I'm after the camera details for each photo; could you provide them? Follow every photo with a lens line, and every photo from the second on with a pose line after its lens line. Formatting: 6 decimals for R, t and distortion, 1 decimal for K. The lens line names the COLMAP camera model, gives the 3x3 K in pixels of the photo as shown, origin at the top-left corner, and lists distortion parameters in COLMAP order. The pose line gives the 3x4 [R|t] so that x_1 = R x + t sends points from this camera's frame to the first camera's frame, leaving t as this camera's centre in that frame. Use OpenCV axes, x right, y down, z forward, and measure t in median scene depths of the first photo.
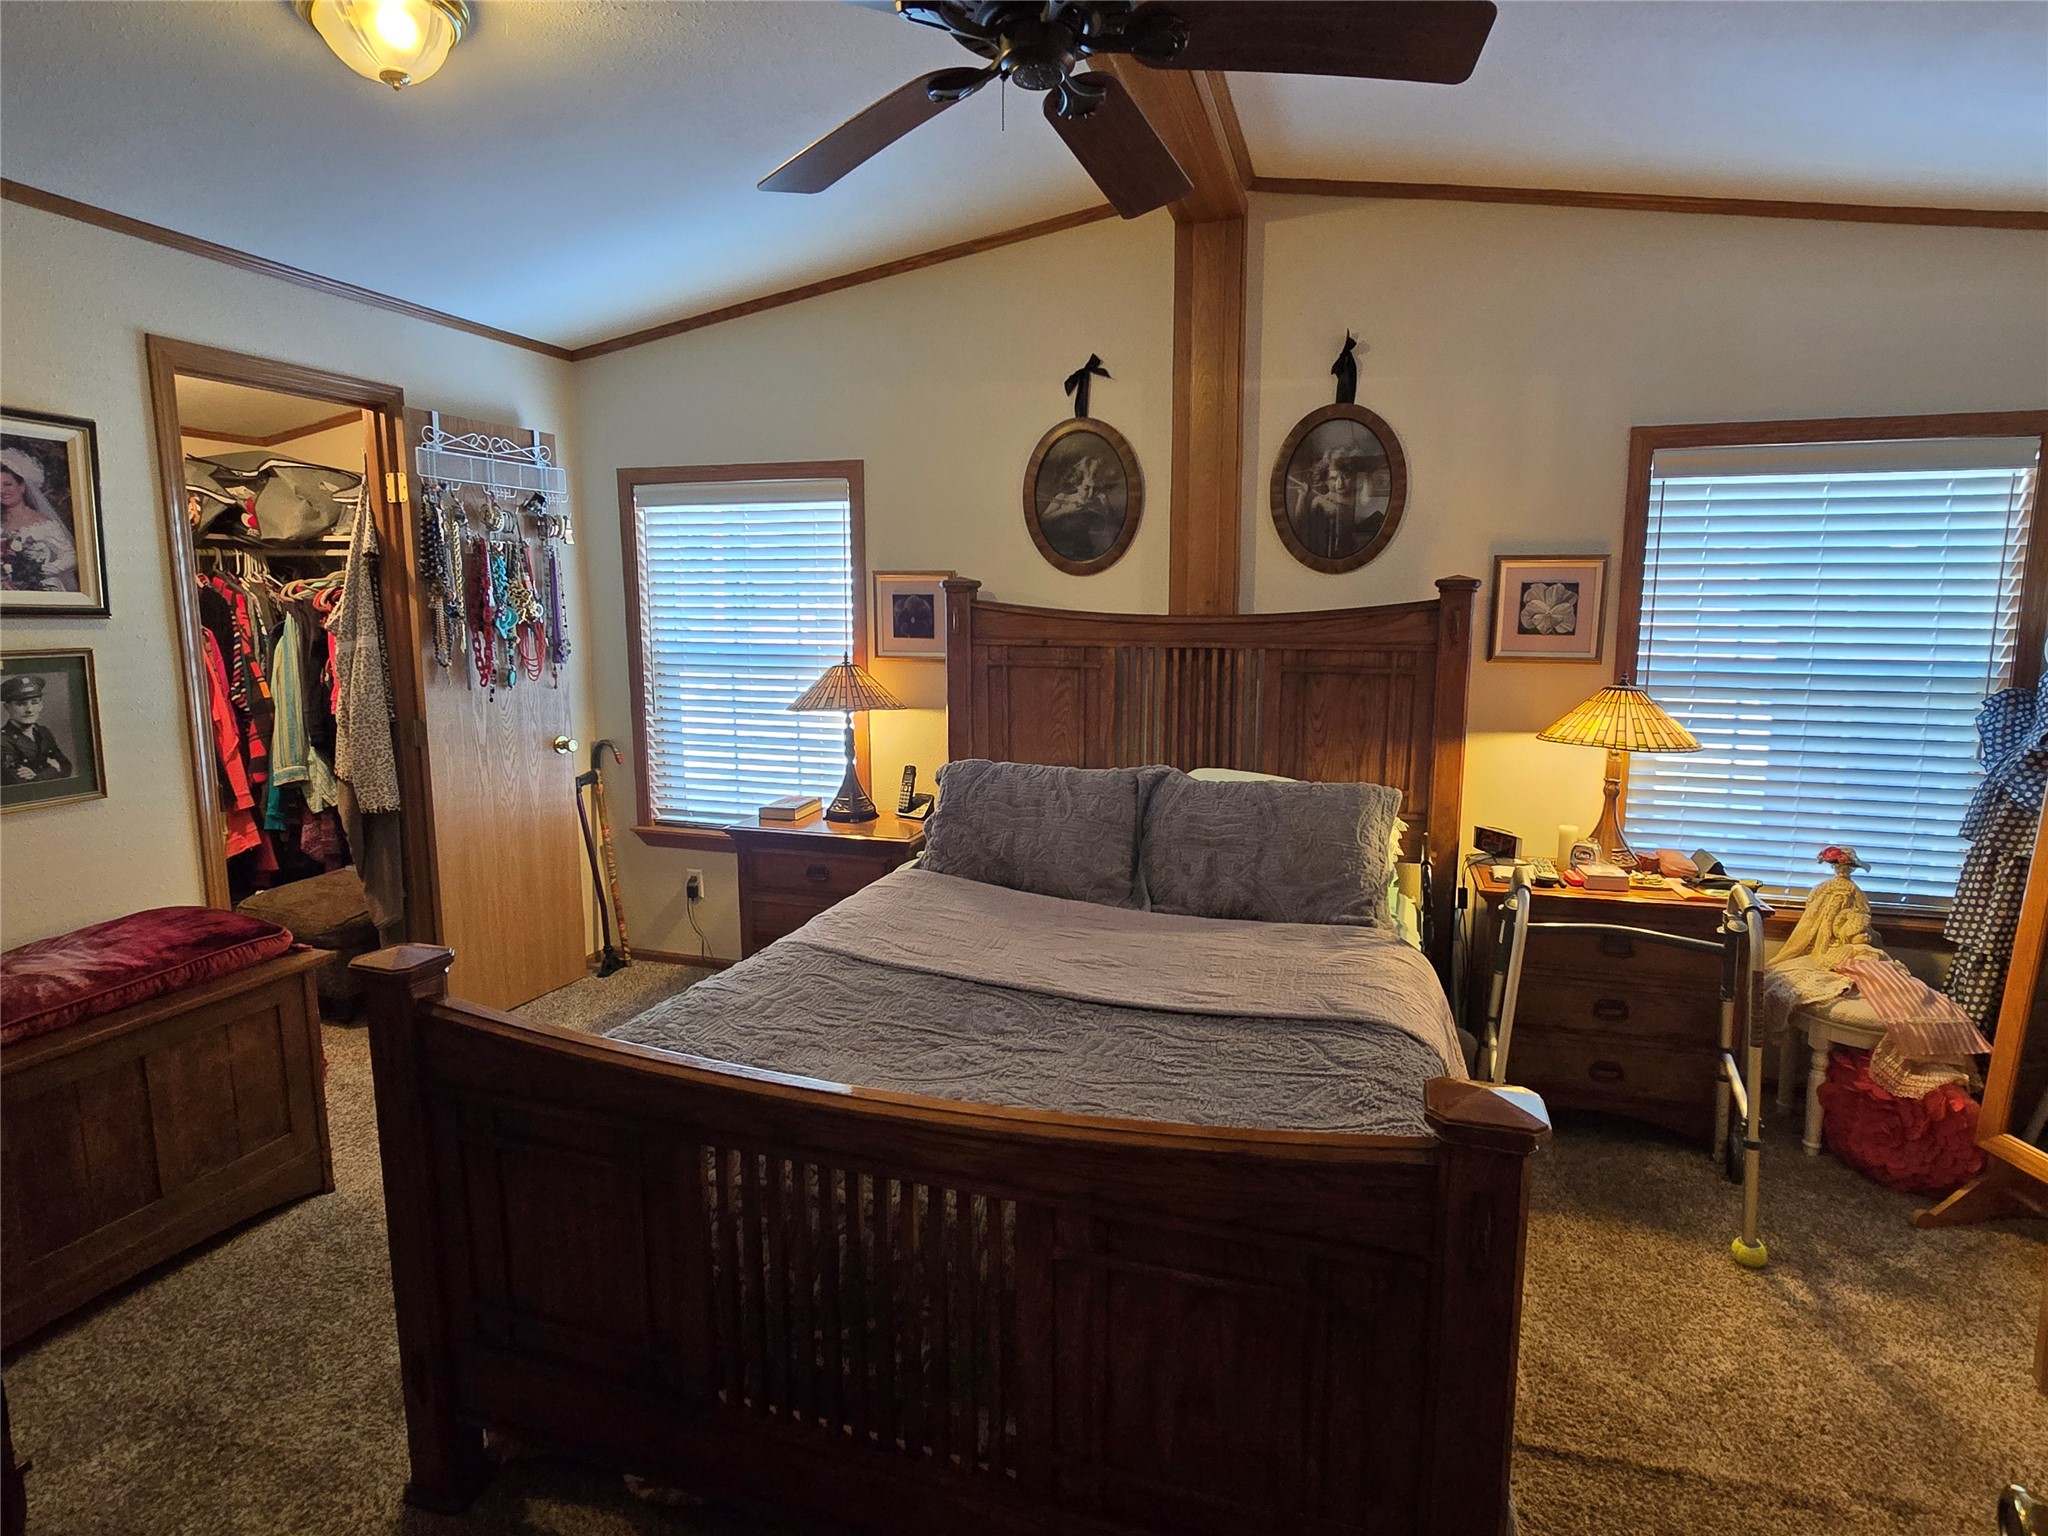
lens RADIAL K [[1053.1, 0, 1038.2], [0, 1053.1, 753.7], [0, 0, 1]] dist [-0.006633, 0.000301]
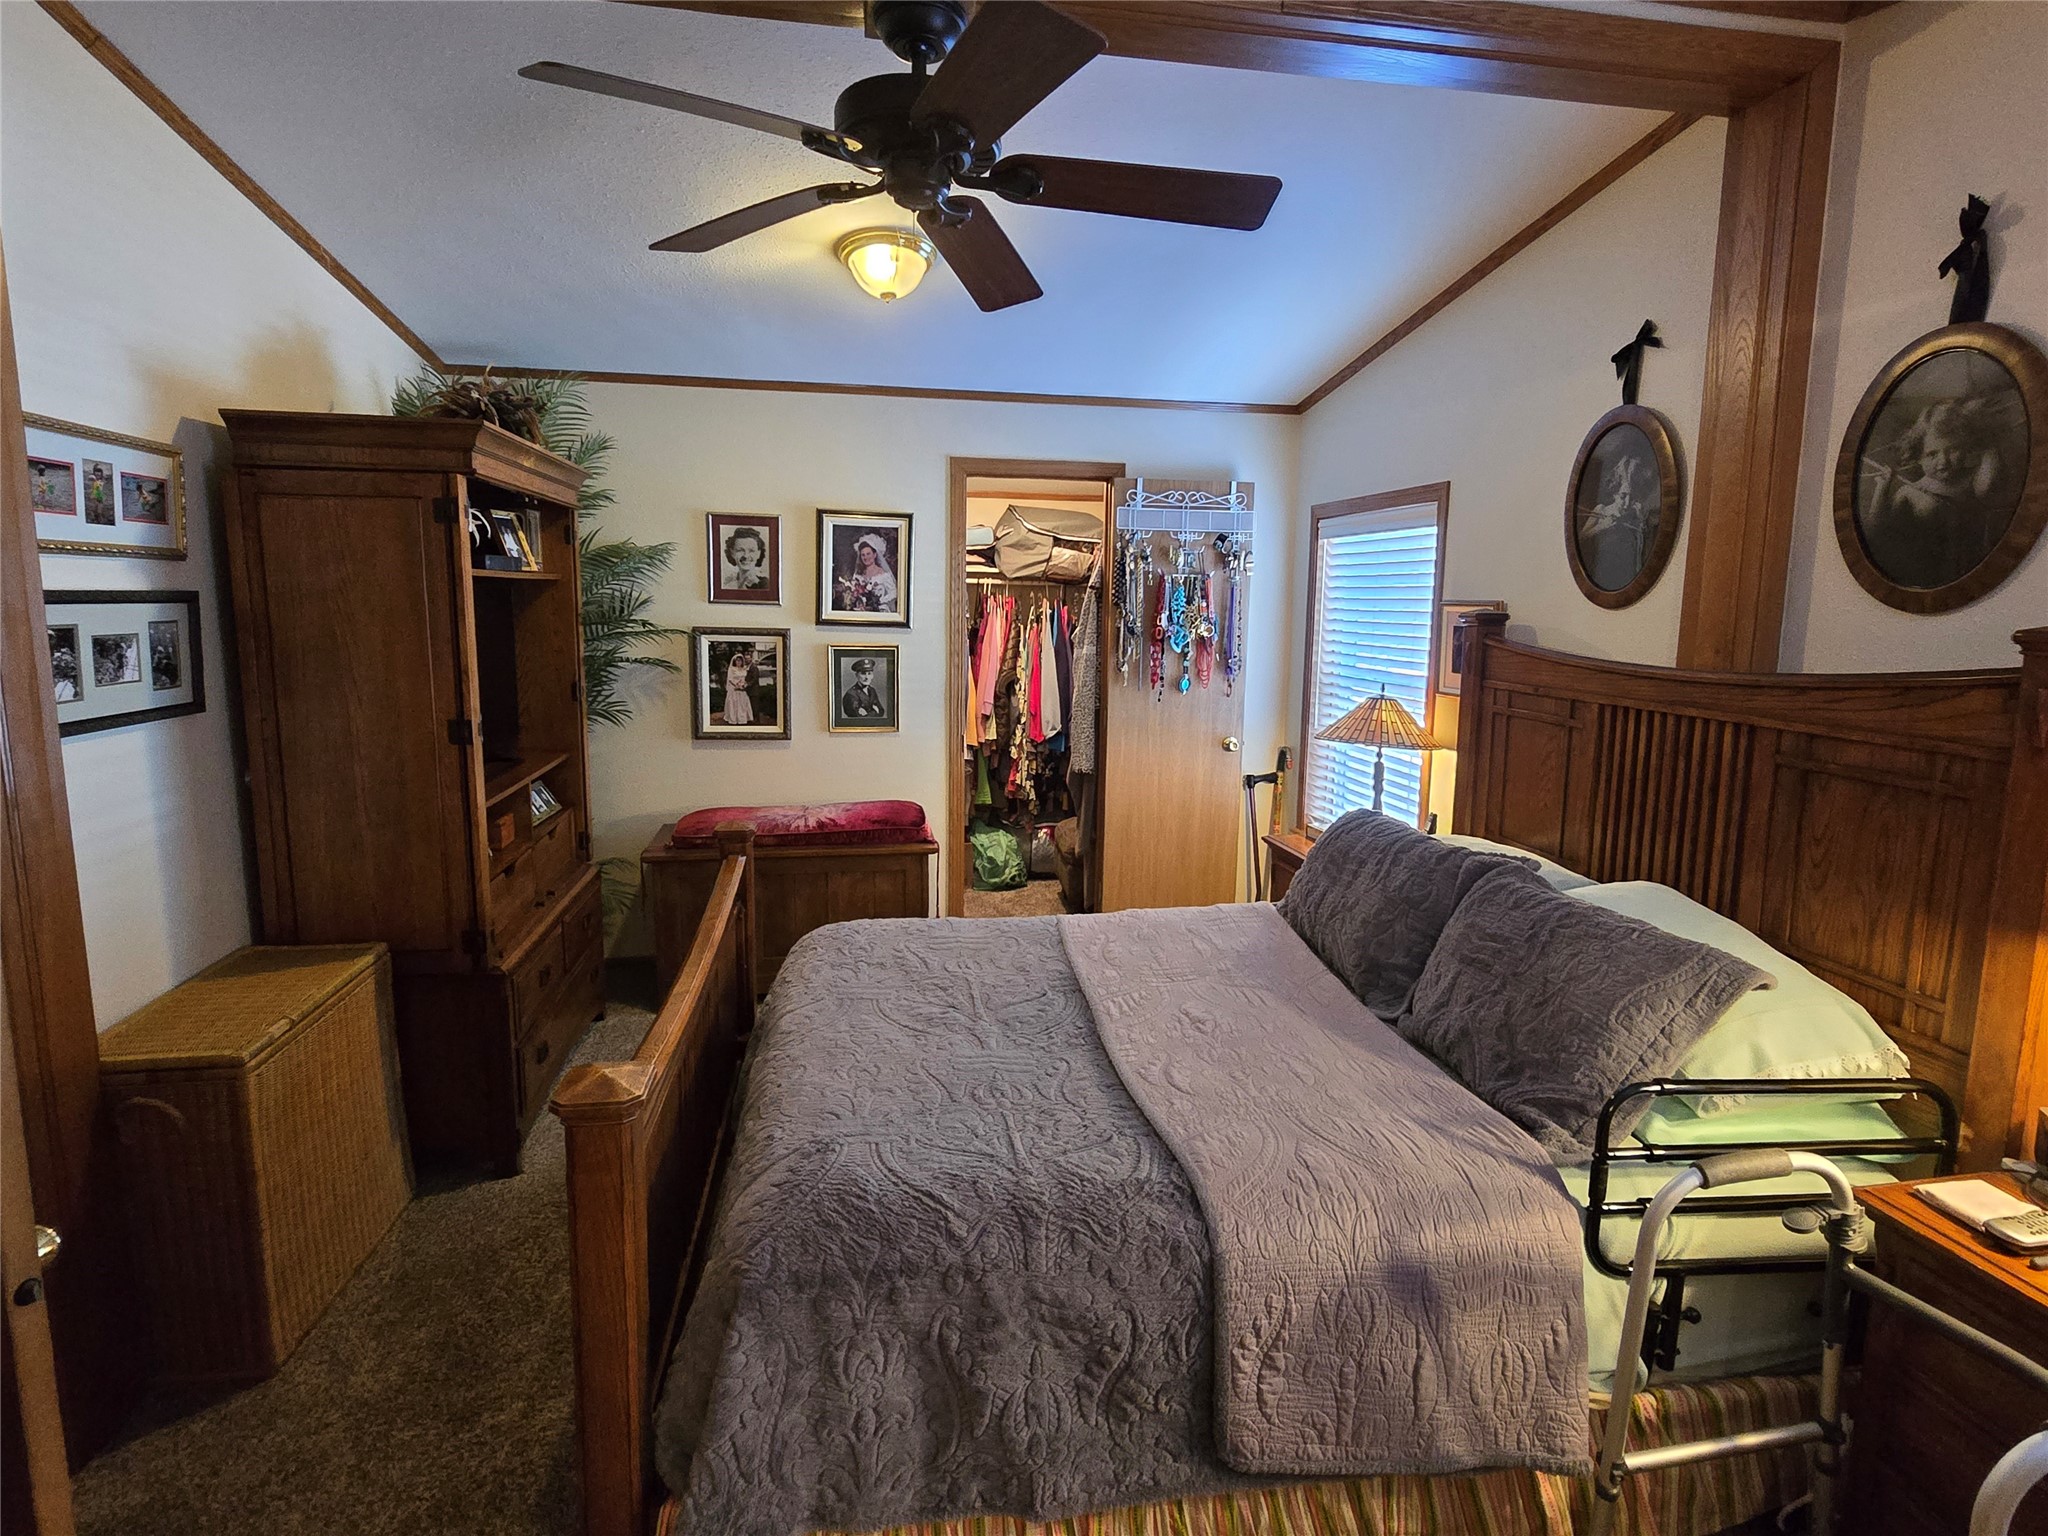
lens RADIAL K [[1053.1, 0, 1036.5], [0, 1053.1, 754.1], [0, 0, 1]] dist [-0.006633, 0.000301]
pose [[0.468579, 0.134271, -0.873158, 0.574890], [-0.142938, 0.986882, 0.075051, -0.066268], [0.871781, 0.089640, 0.481625, 0.288857]]
